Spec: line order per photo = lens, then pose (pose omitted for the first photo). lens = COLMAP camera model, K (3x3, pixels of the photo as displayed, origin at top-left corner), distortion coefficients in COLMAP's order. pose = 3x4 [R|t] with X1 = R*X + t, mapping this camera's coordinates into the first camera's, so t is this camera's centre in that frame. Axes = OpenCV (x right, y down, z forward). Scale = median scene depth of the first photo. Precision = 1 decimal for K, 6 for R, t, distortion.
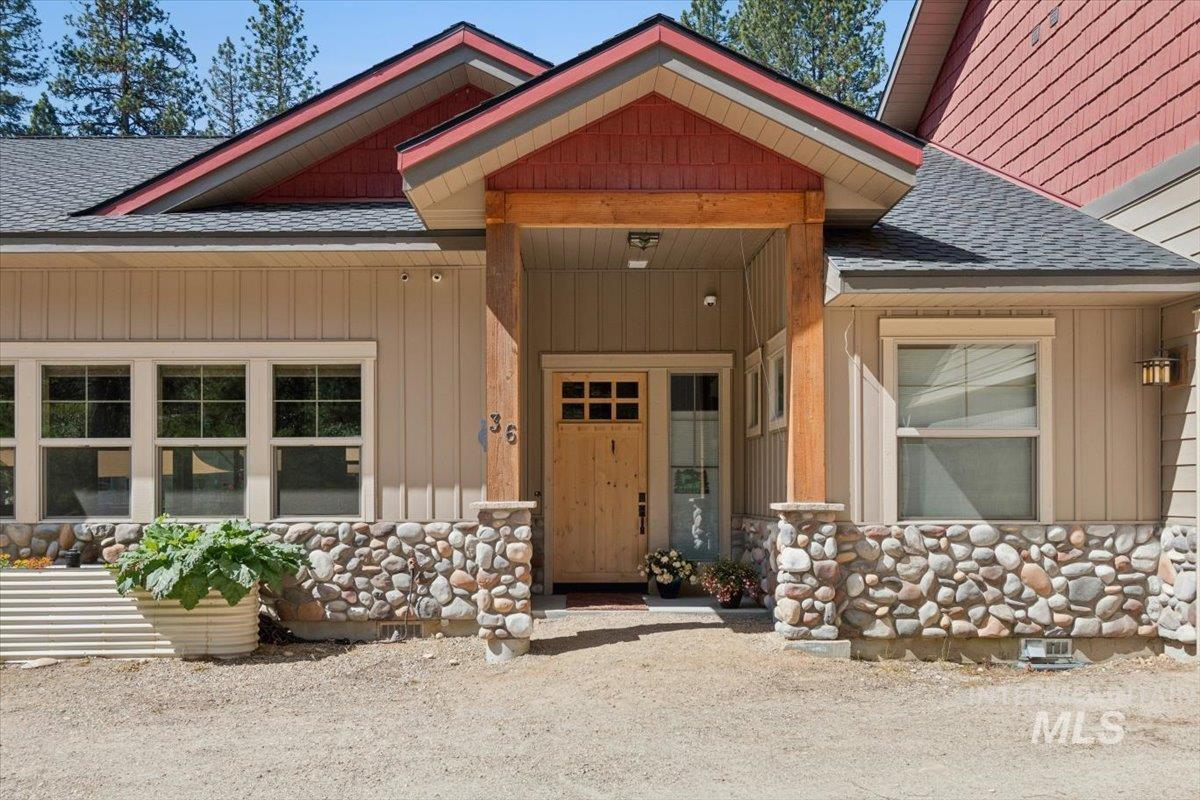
lens RADIAL K [[981.0, 0, 602.5], [0, 981.0, 477.1], [0, 0, 1]] dist [0.008359, -0.014535]
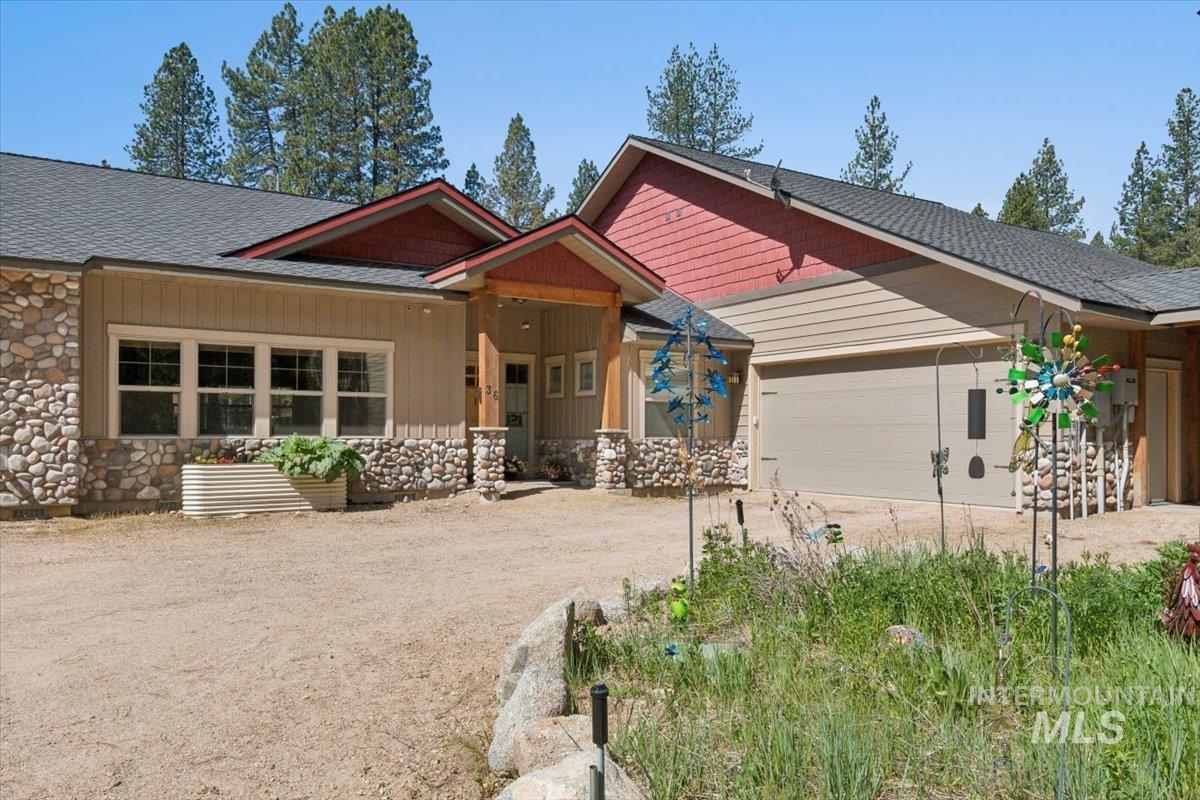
lens RADIAL K [[833.3, 0, 588.2], [0, 833.3, 428.6], [0, 0, 1]] dist [-0.000387, 0.000174]
pose [[0.858603, 0.010346, 0.512536, -0.781911], [-0.011701, 0.999931, -0.000583, 0.024724], [-0.512507, -0.005497, 0.858666, -0.591269]]
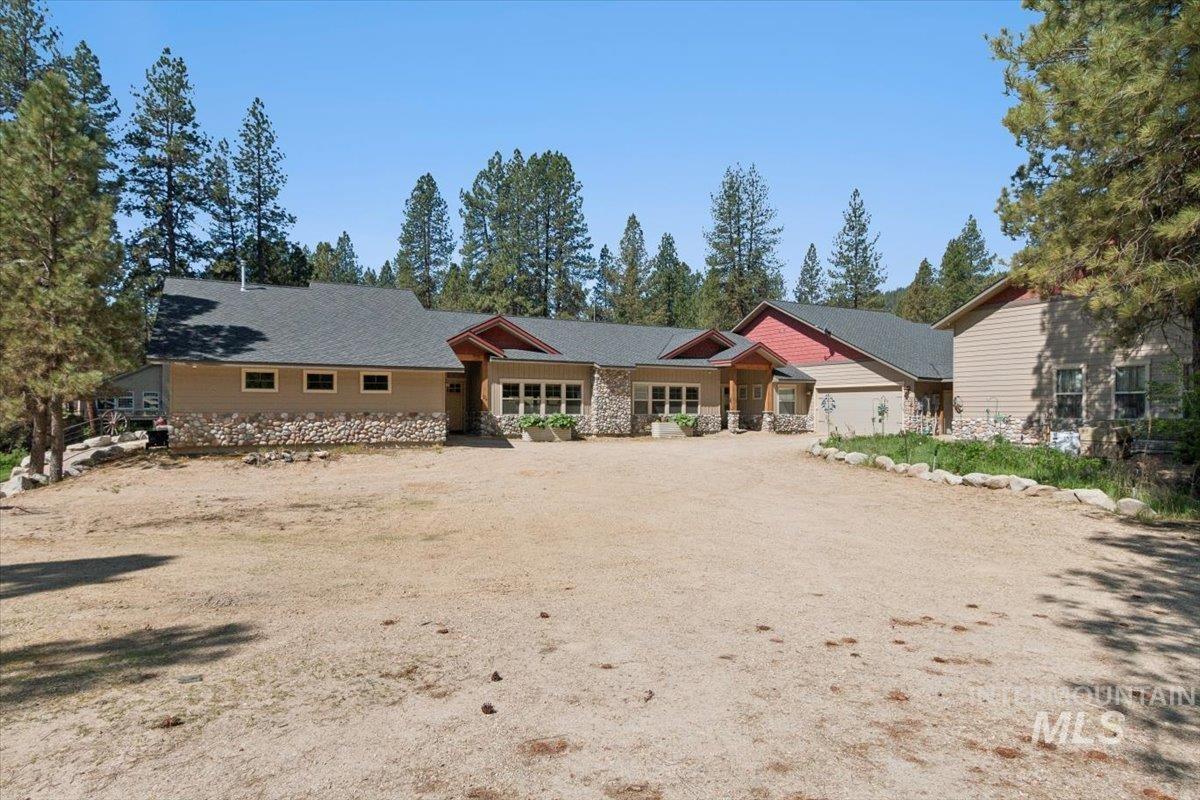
lens RADIAL K [[628.2, 0, 600.6], [0, 628.2, 405.5], [0, 0, 1]] dist [0.002652, 0.001006]
pose [[0.884596, 0.007345, 0.466301, -2.669491], [-0.009627, 0.999951, 0.002512, -0.011703], [-0.466259, -0.006711, 0.884623, -2.149805]]
